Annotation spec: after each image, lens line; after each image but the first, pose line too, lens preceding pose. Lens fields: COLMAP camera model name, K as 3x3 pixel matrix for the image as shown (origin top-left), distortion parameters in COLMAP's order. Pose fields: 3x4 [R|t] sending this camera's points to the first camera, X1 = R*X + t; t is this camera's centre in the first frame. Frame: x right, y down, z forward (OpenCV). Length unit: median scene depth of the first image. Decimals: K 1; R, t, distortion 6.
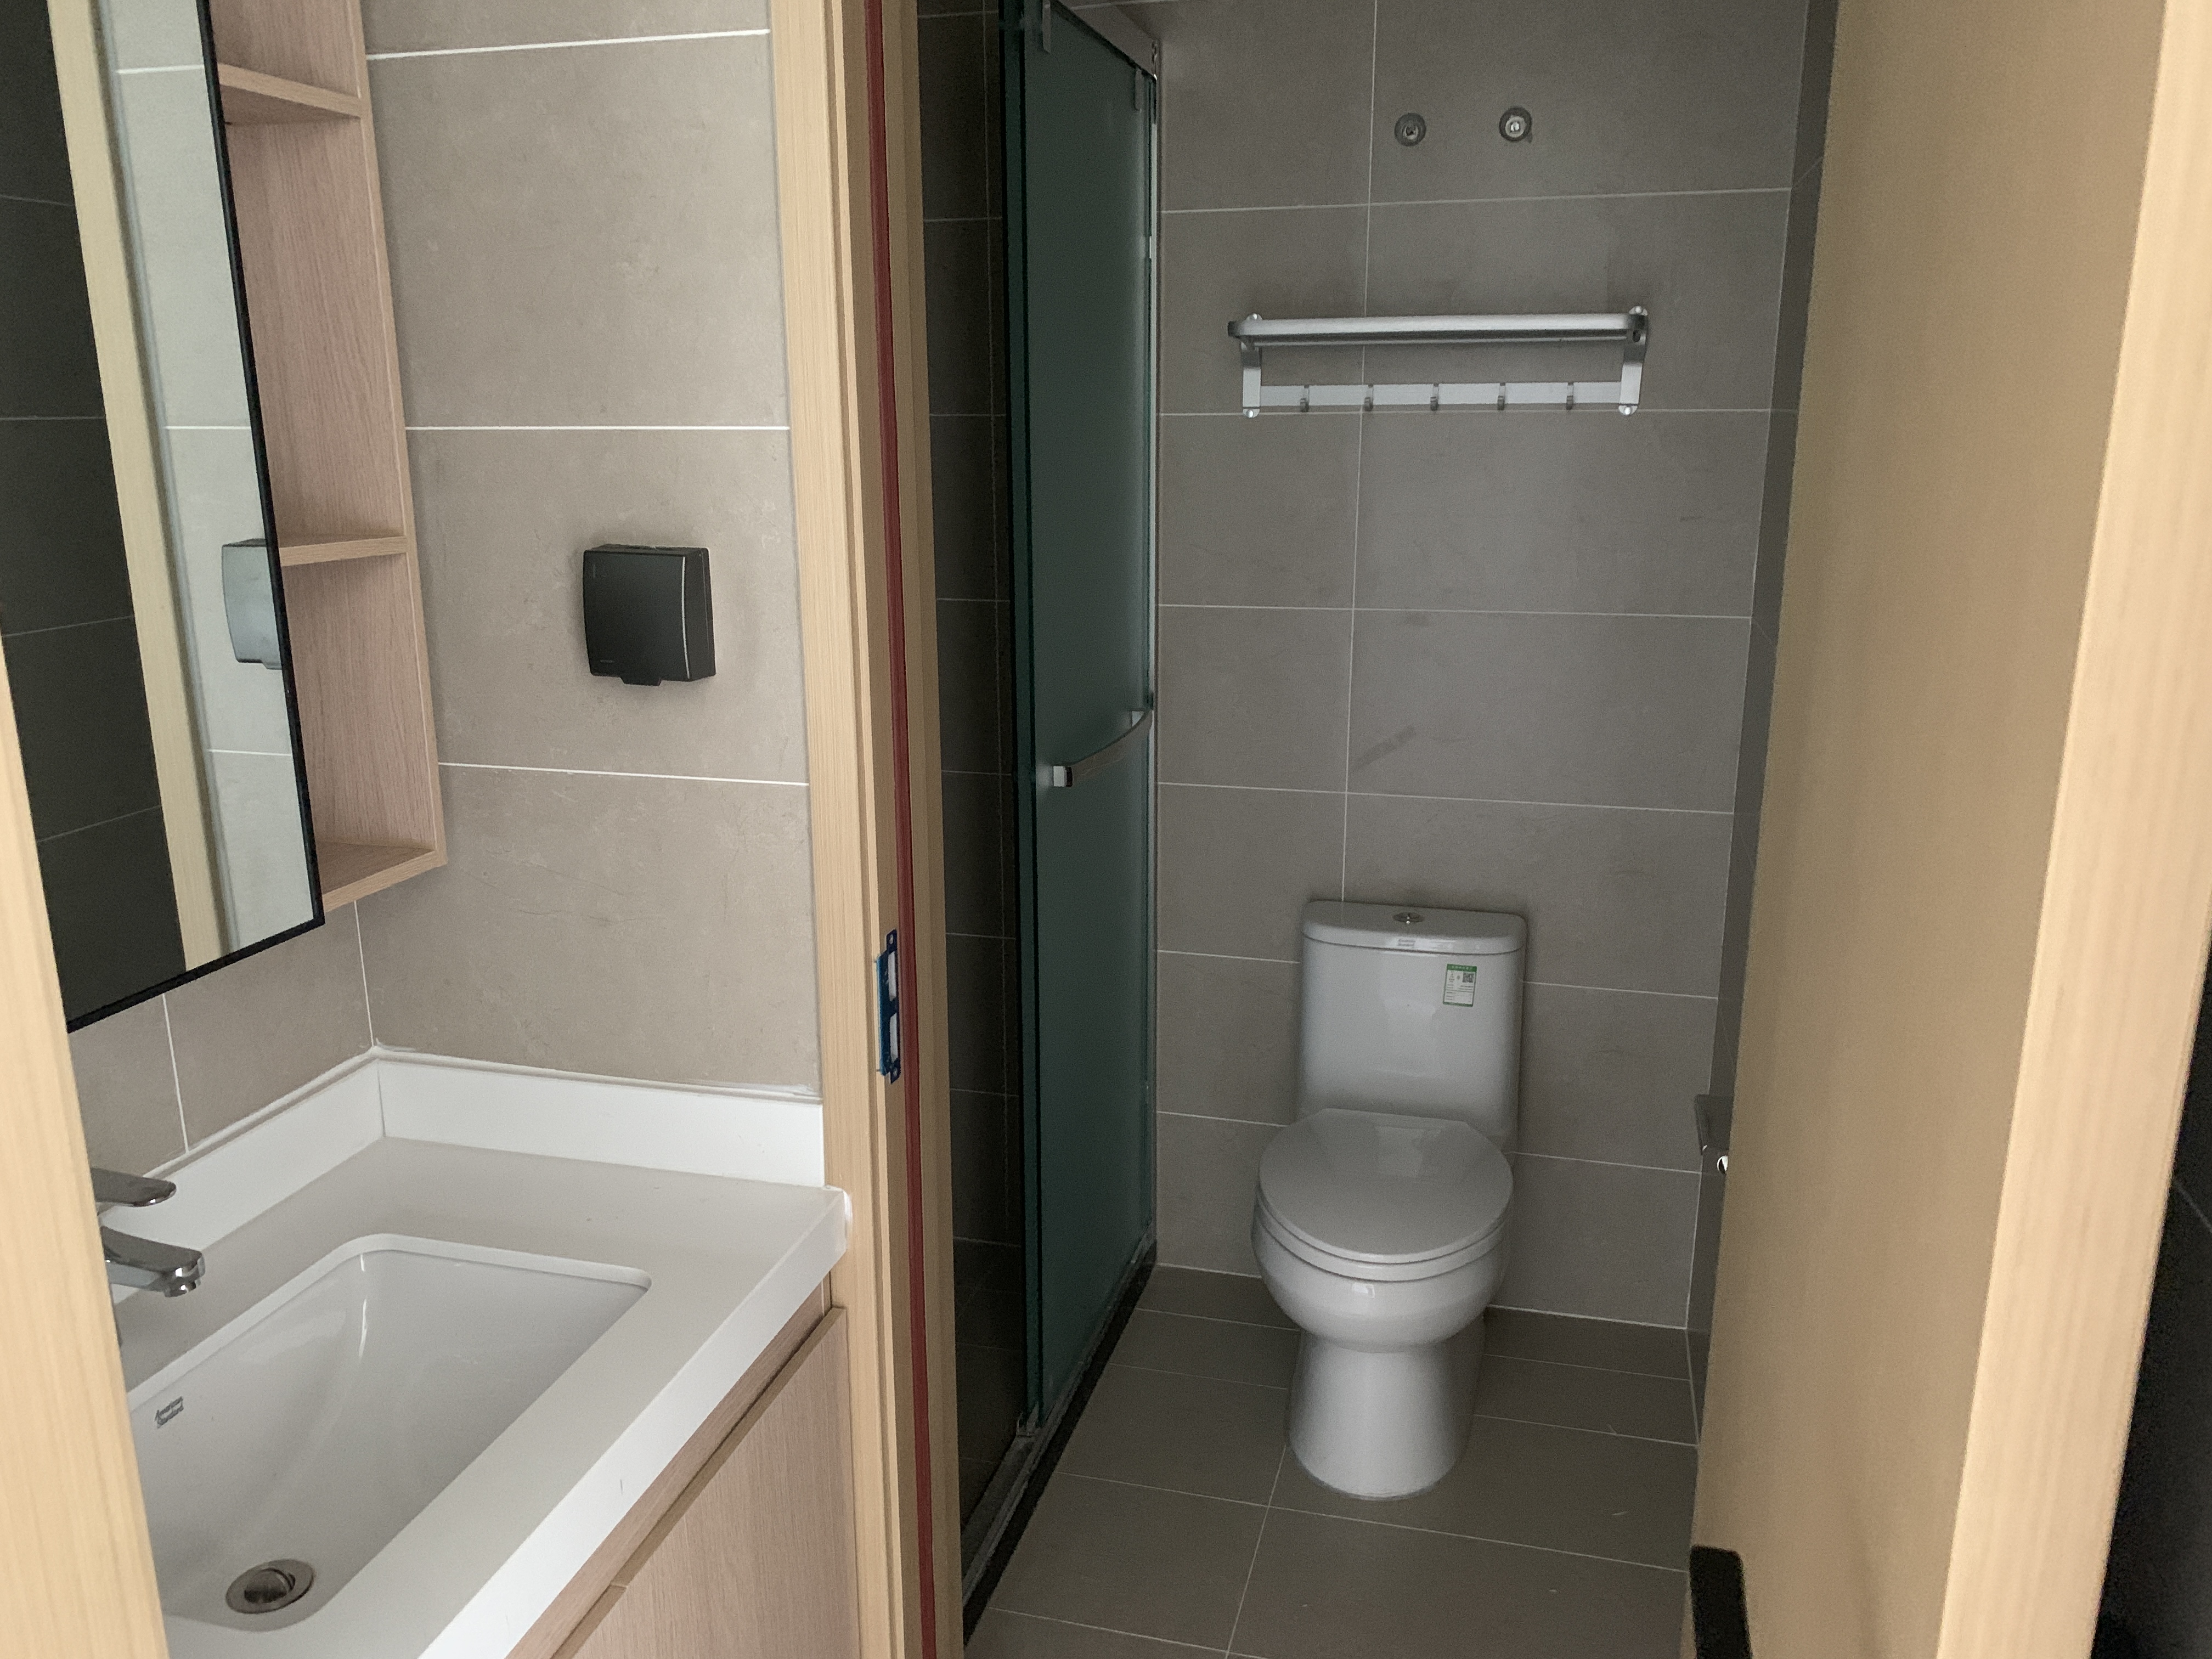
lens RADIAL K [[1666.4, 0, 1106.0], [0, 1666.4, 829.5], [0, 0, 1]] dist [0.206993, -0.503948]
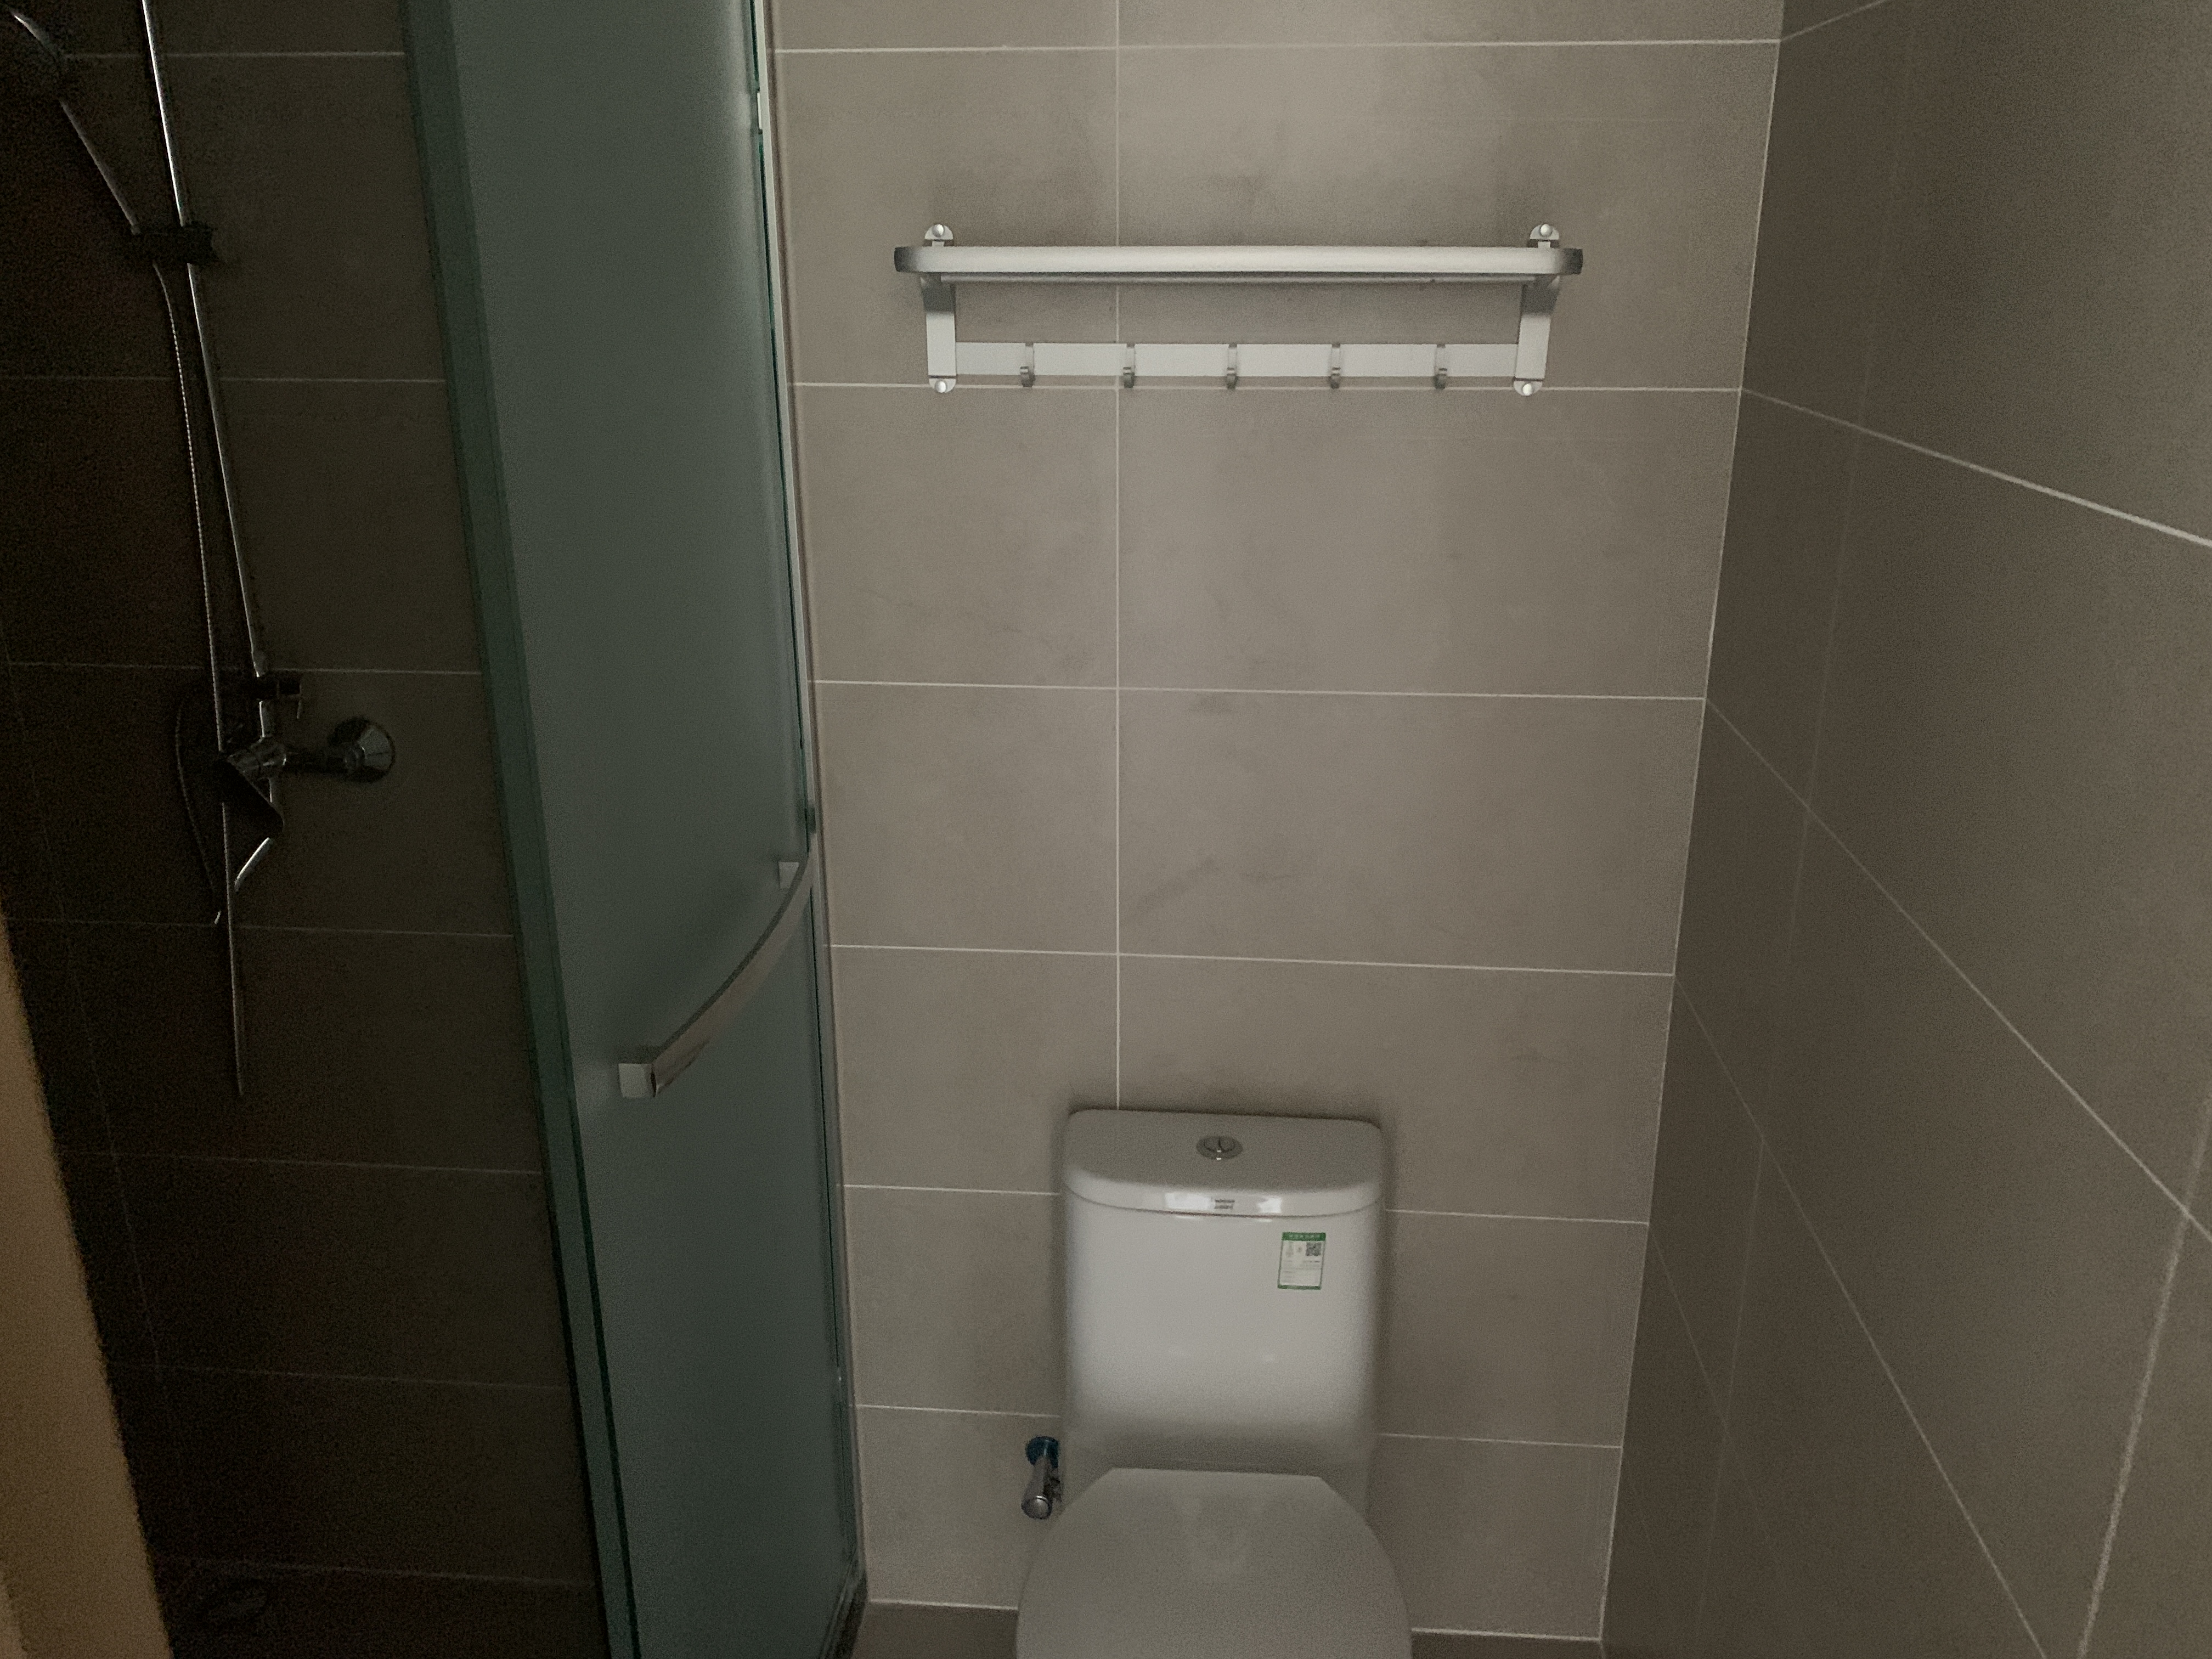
lens RADIAL K [[1666.4, 0, 1106.0], [0, 1666.4, 829.5], [0, 0, 1]] dist [0.206993, -0.503948]
pose [[0.984650, -0.056299, 0.165212, 0.033491], [0.043073, 0.995653, 0.082577, -0.134247], [-0.169143, -0.074193, 0.982795, 0.367701]]
